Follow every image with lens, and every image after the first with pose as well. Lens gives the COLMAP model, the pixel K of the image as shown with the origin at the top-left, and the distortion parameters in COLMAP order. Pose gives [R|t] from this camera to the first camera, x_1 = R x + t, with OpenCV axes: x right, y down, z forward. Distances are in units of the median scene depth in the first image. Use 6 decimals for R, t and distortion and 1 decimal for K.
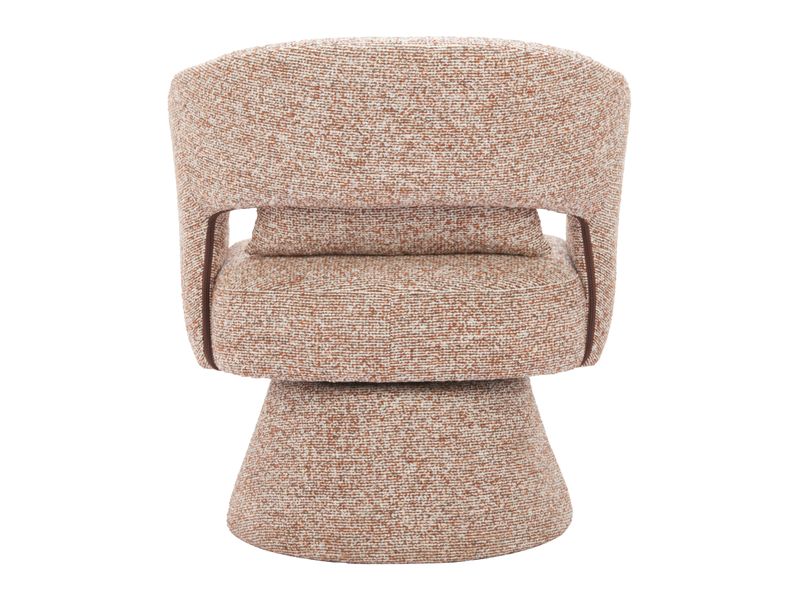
lens RADIAL K [[1634.2, 0, 399.8], [0, 1634.2, 296.1], [0, 0, 1]] dist [0.075334, 0.000000]
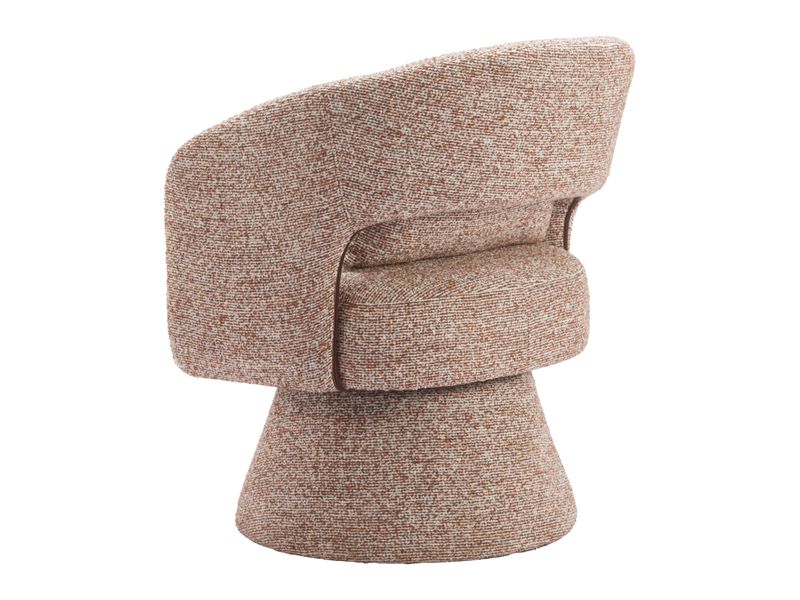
lens RADIAL K [[1634.2, 0, 399.7], [0, 1634.2, 303.3], [0, 0, 1]] dist [0.075334, 0.000000]
pose [[0.810405, -0.120987, 0.573242, -0.699038], [0.124606, 0.991653, 0.033136, -0.037608], [-0.572466, 0.044576, 0.818716, 0.207212]]
